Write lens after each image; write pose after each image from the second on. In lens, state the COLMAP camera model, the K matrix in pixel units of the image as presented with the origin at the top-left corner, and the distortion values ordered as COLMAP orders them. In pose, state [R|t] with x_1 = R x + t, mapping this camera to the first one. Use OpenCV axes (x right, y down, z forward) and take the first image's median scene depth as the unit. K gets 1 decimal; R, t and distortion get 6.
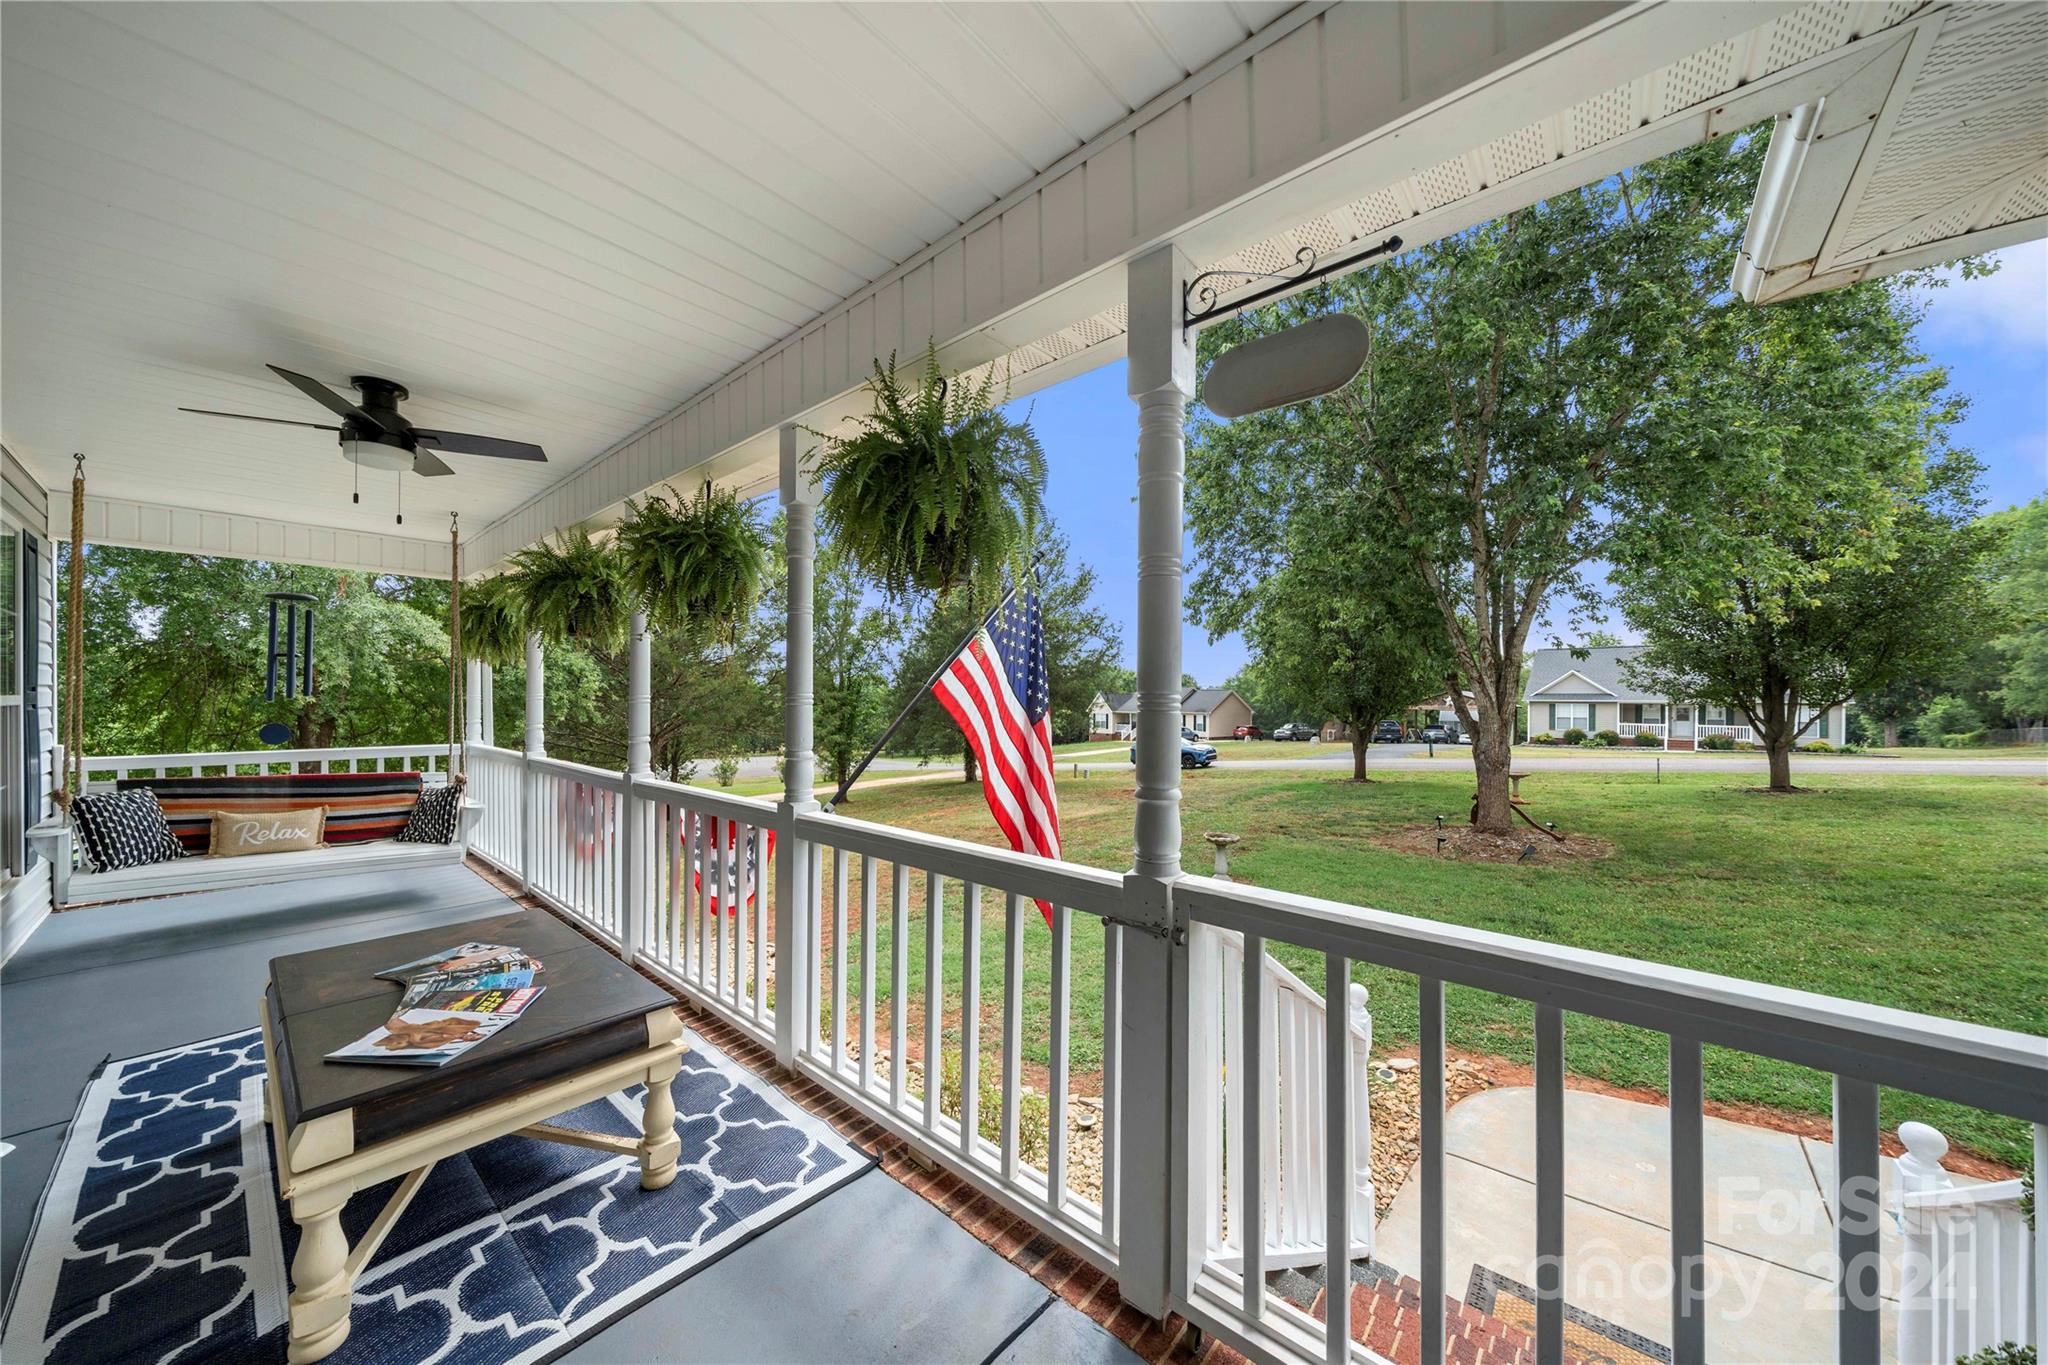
lens RADIAL K [[710.9, 0, 1023.7], [0, 710.9, 689.6], [0, 0, 1]] dist [-0.004805, -0.000353]
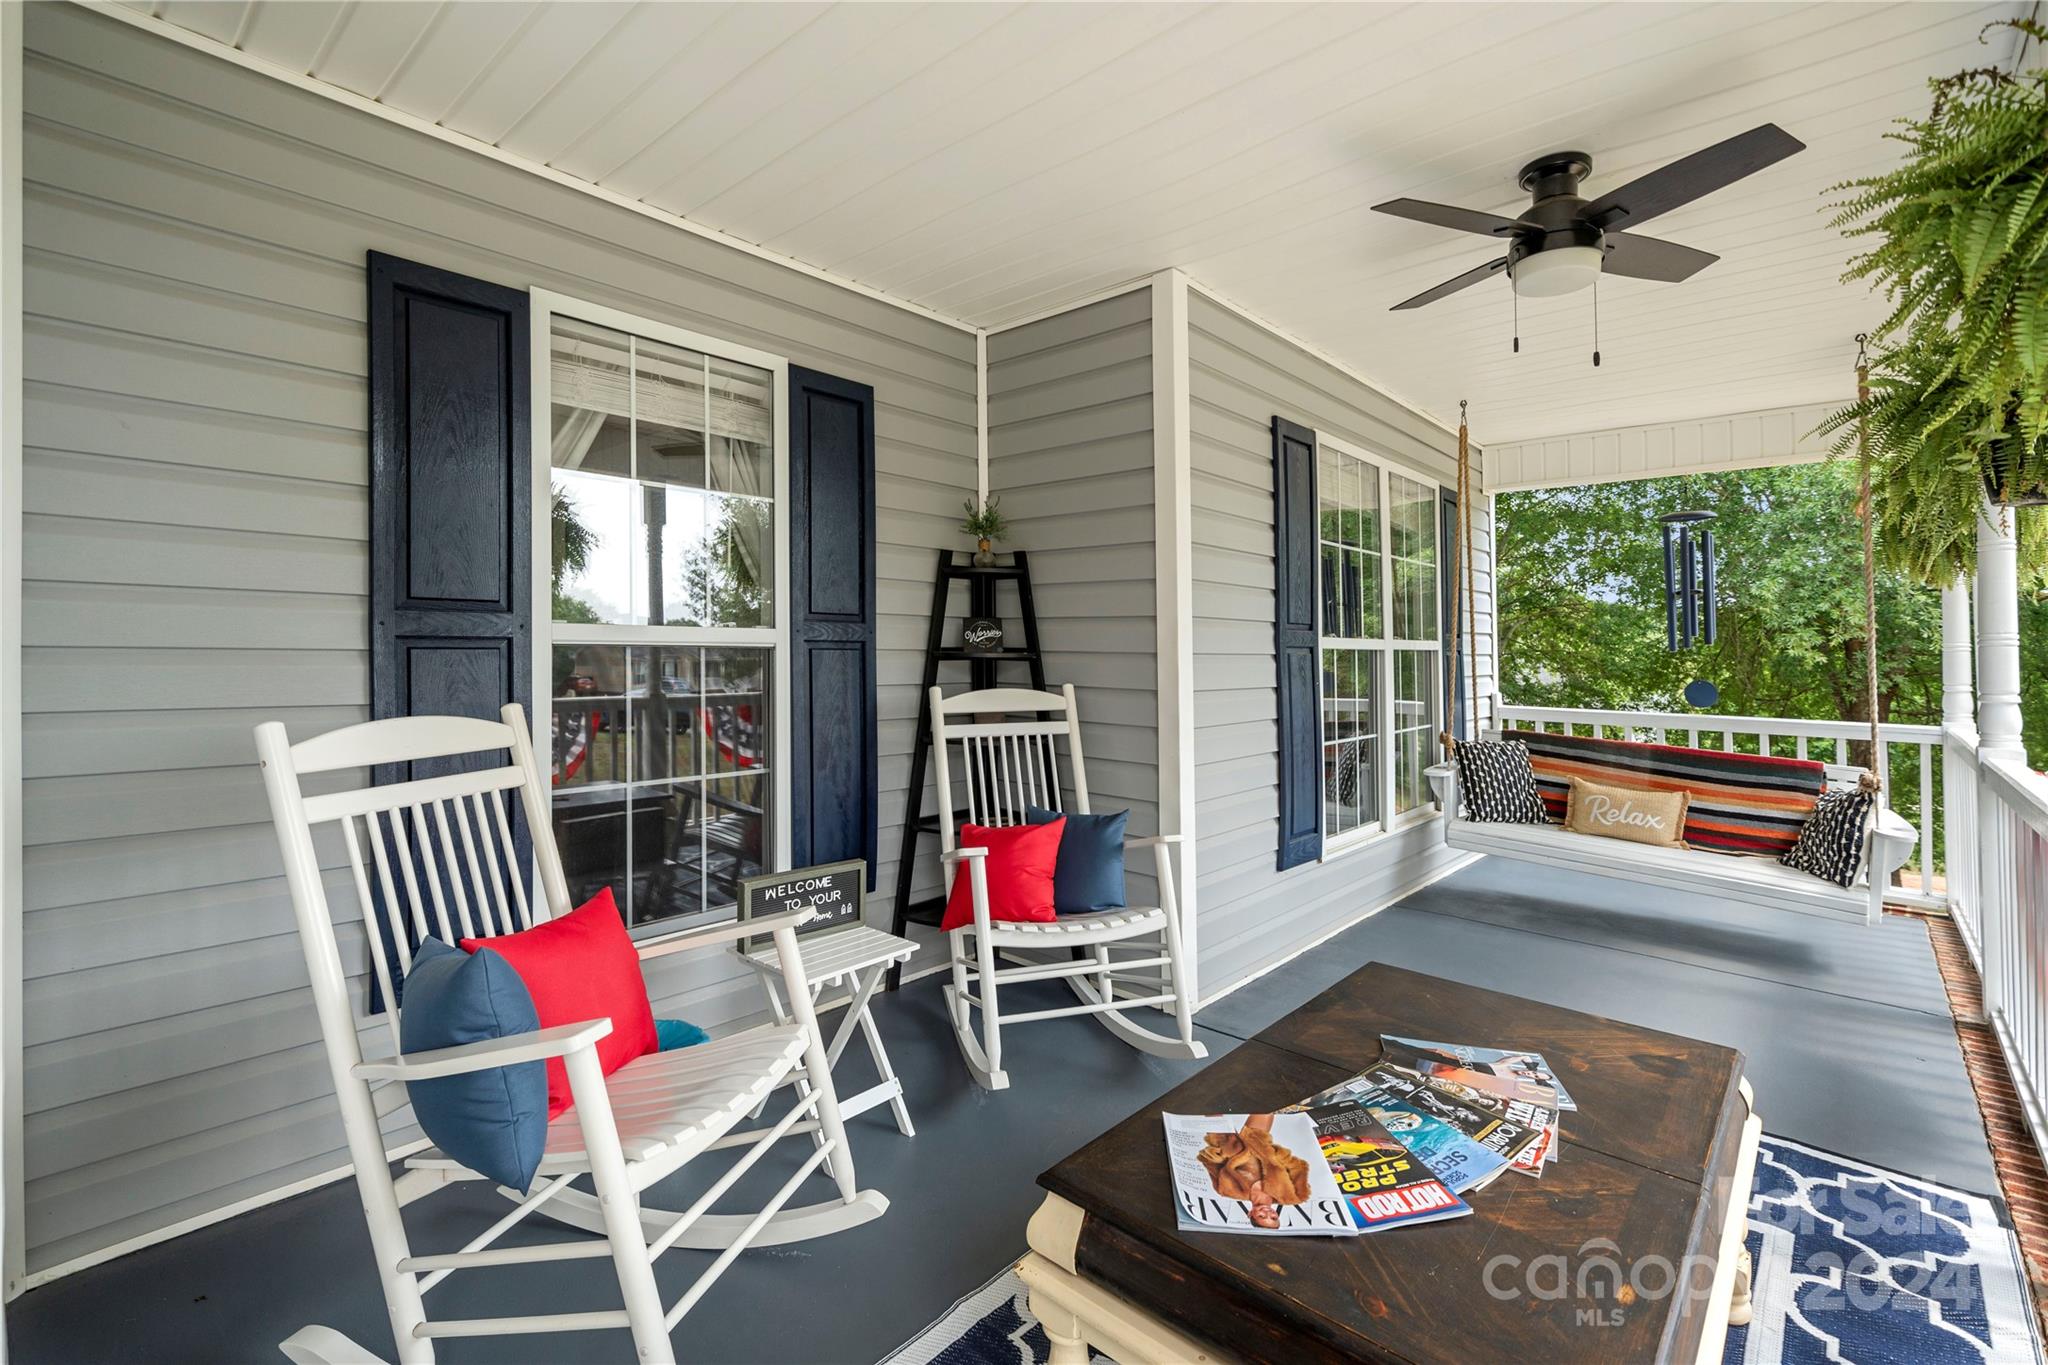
lens RADIAL K [[912.3, 0, 1053.5], [0, 912.3, 648.6], [0, 0, 1]] dist [0.000658, 0.000194]
pose [[-0.012493, -0.004330, -0.999913, -0.030069], [-0.003452, 0.999985, -0.004287, 0.024719], [0.999916, 0.003399, -0.012508, 0.402095]]
